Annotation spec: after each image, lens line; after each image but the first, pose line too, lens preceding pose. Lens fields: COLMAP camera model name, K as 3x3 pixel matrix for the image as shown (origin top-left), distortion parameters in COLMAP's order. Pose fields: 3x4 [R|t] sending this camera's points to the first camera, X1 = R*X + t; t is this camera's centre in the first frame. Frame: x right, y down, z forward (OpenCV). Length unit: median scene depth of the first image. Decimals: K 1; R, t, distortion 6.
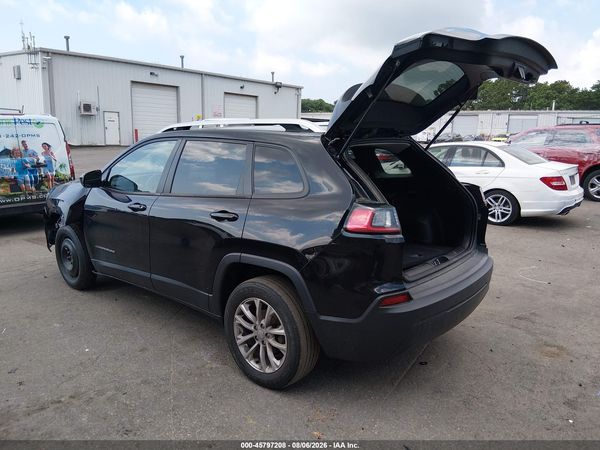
lens RADIAL K [[465.5, 0, 300.0], [0, 465.5, 243.3], [0, 0, 1]] dist [0.002826, -0.001081]
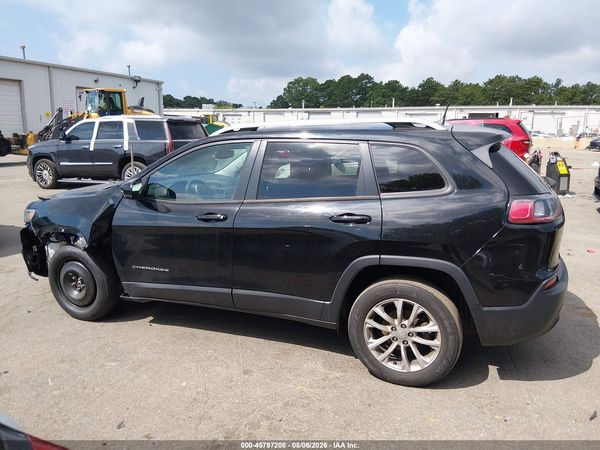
lens RADIAL K [[459.2, 0, 300.7], [0, 459.2, 251.1], [0, 0, 1]] dist [0.119954, -0.206179]
pose [[0.948529, -0.093998, 0.302418, -0.548977], [0.087292, 0.995545, 0.035645, -0.035154], [-0.304421, -0.007412, 0.952509, 0.116192]]
